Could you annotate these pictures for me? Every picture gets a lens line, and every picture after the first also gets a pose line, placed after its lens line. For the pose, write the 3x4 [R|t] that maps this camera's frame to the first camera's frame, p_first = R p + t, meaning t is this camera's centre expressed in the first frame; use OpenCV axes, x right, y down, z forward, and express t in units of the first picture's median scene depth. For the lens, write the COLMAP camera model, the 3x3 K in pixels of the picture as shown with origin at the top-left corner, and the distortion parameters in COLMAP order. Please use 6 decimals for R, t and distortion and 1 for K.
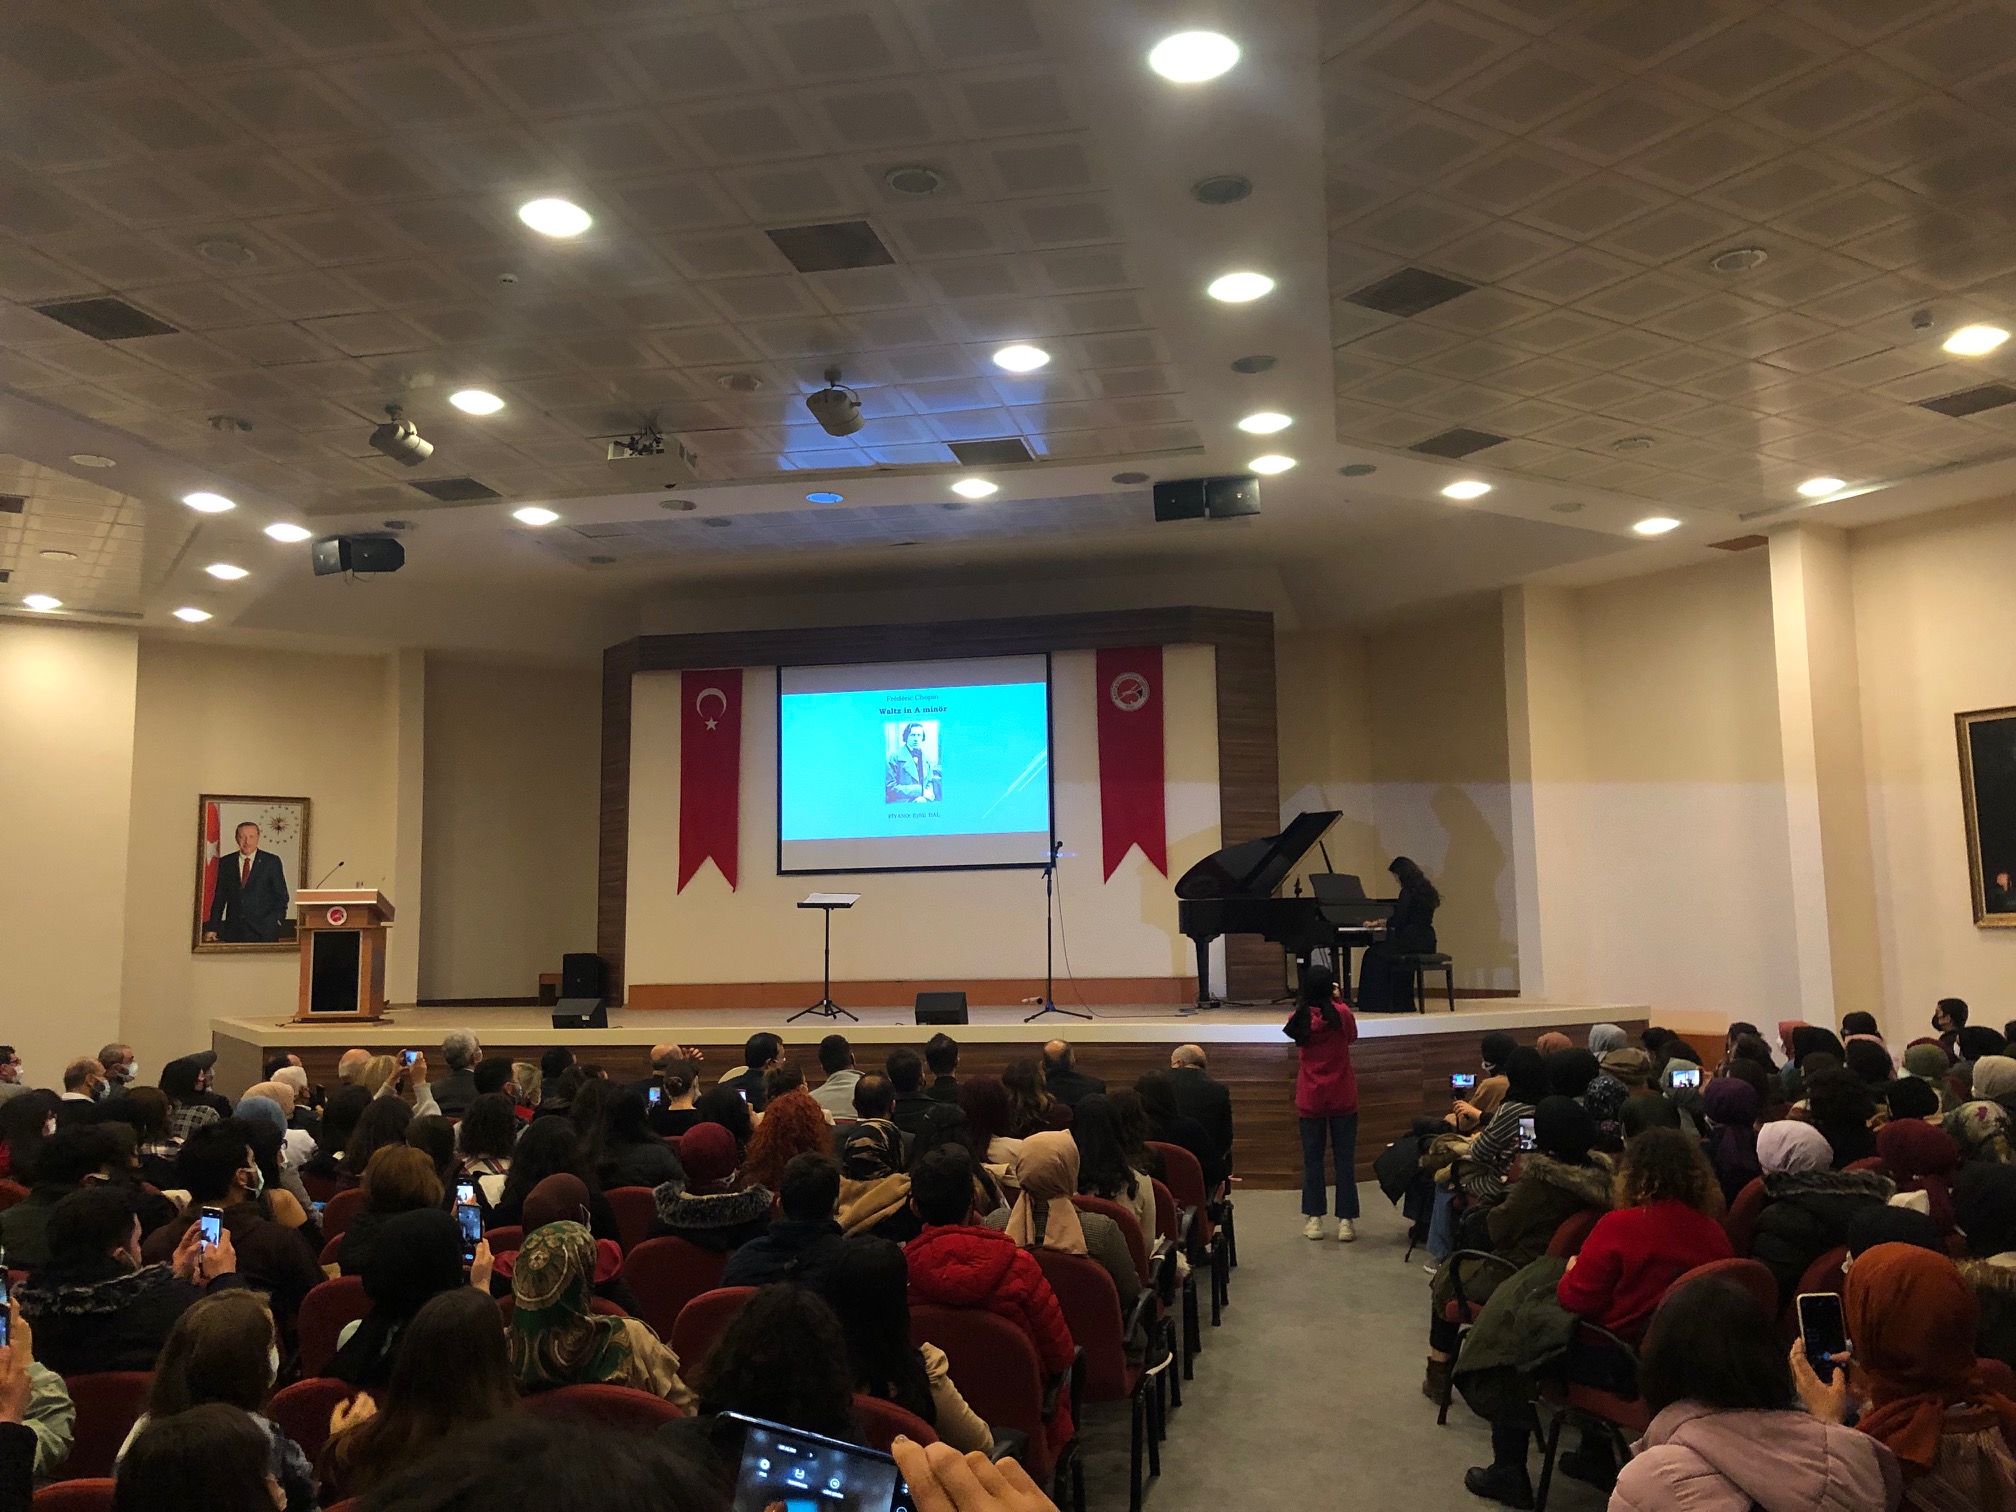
lens RADIAL K [[1641.3, 0, 999.4], [0, 1641.3, 751.5], [0, 0, 1]] dist [0.032811, -0.001037]
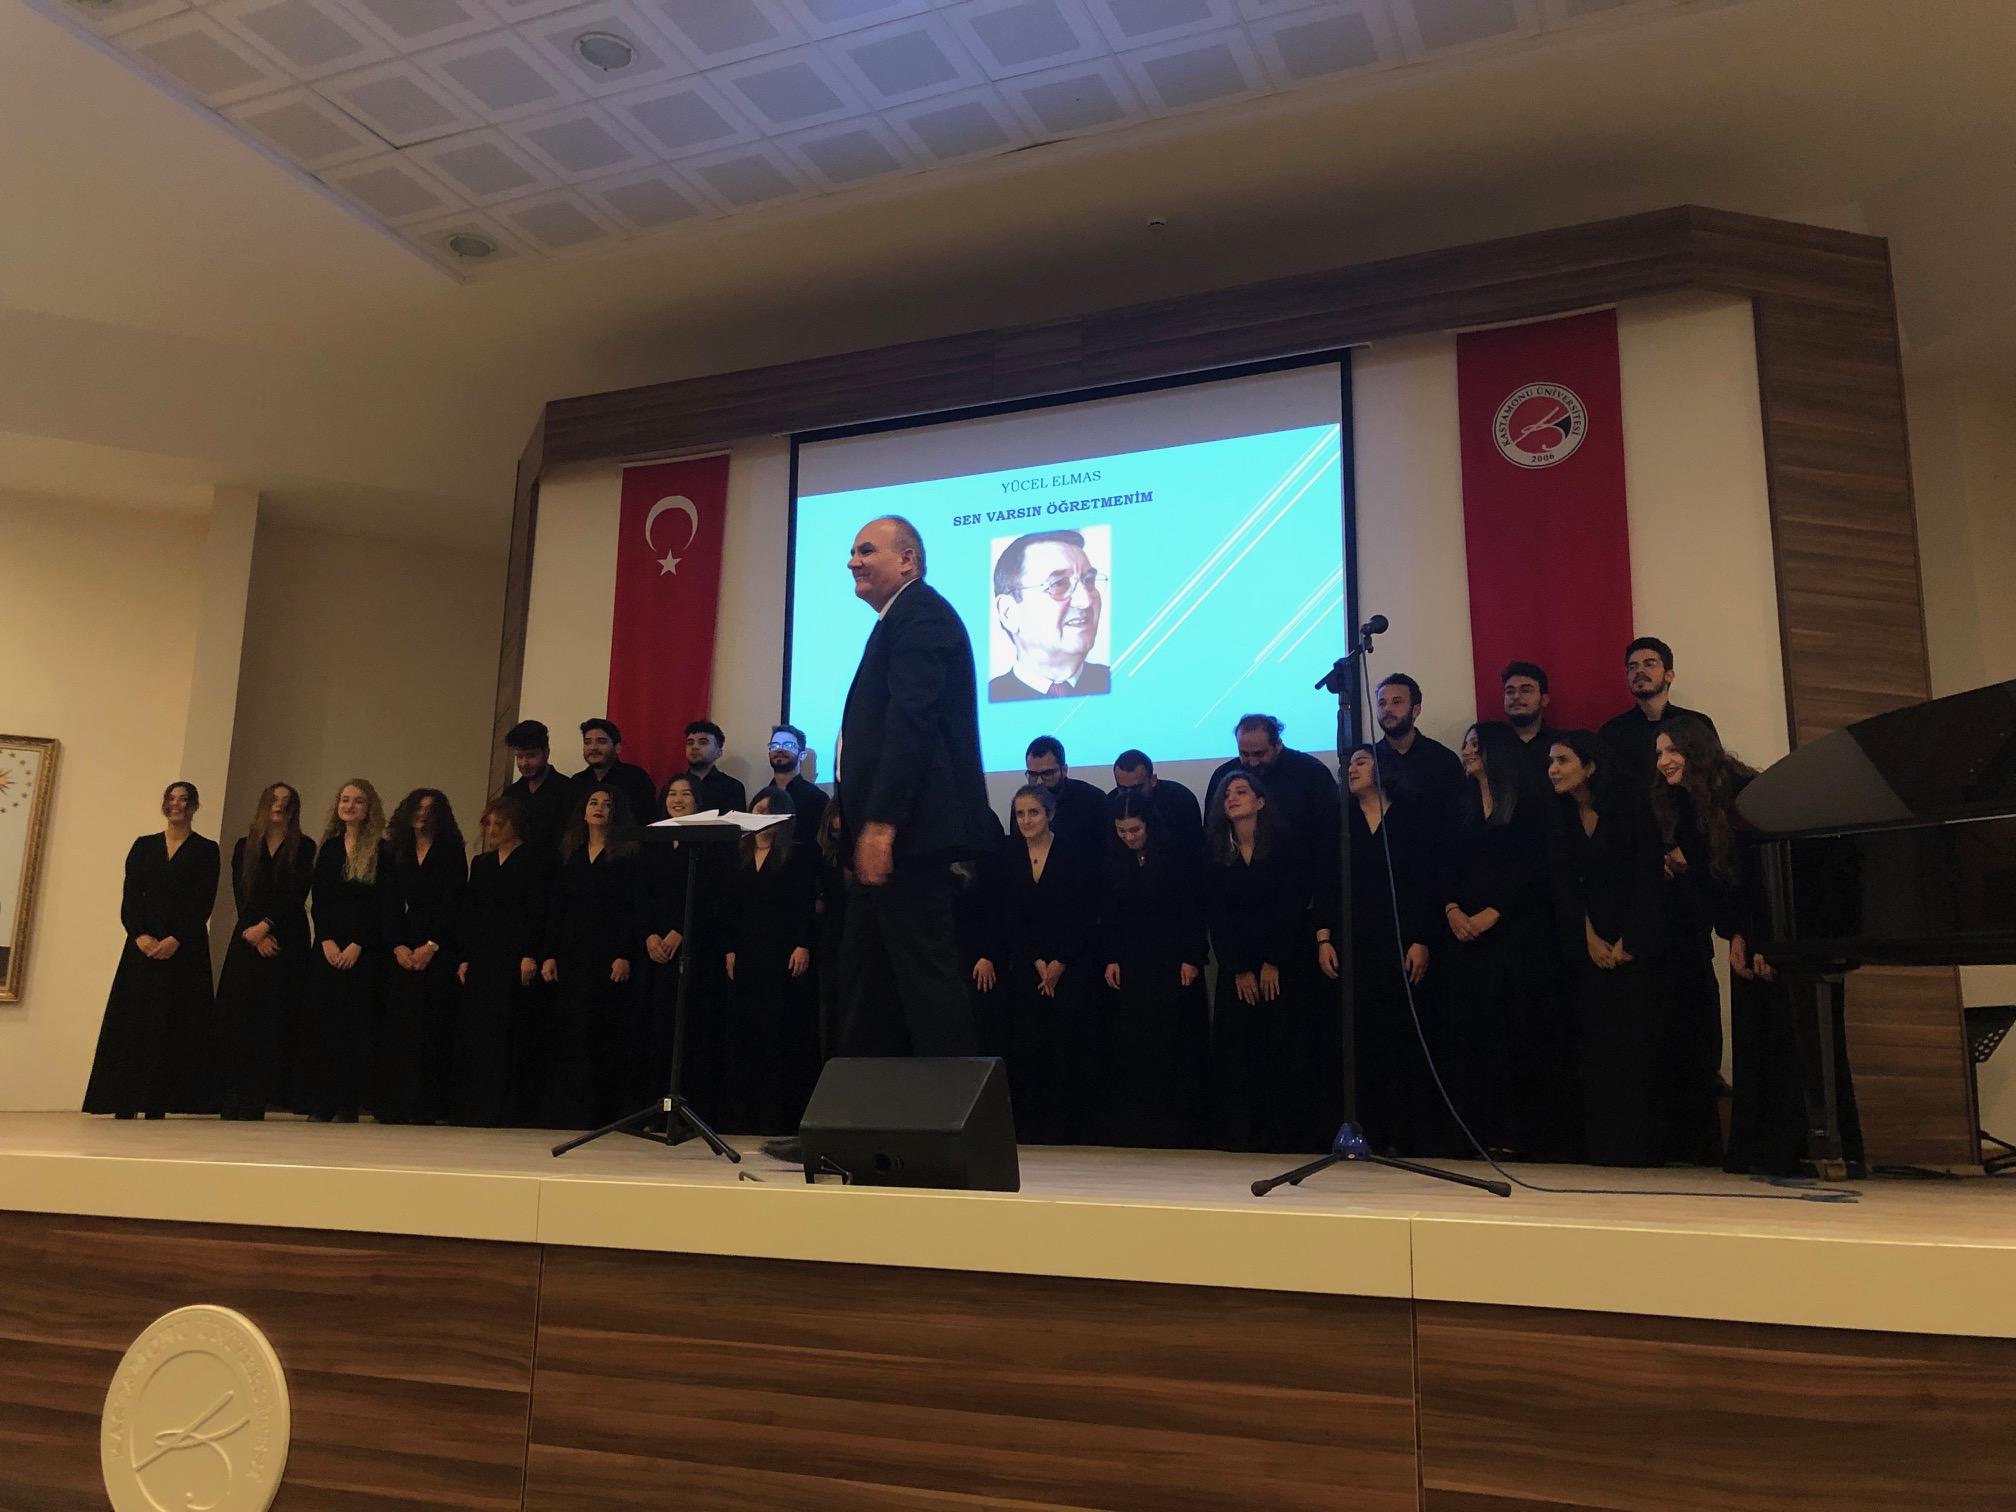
lens RADIAL K [[1641.3, 0, 999.4], [0, 1641.3, 751.5], [0, 0, 1]] dist [0.032811, -0.001037]
pose [[0.983184, -0.002275, -0.182603, 0.021550], [-0.012499, 0.996739, -0.079716, 0.098203], [0.182189, 0.080658, 0.979950, 0.639945]]
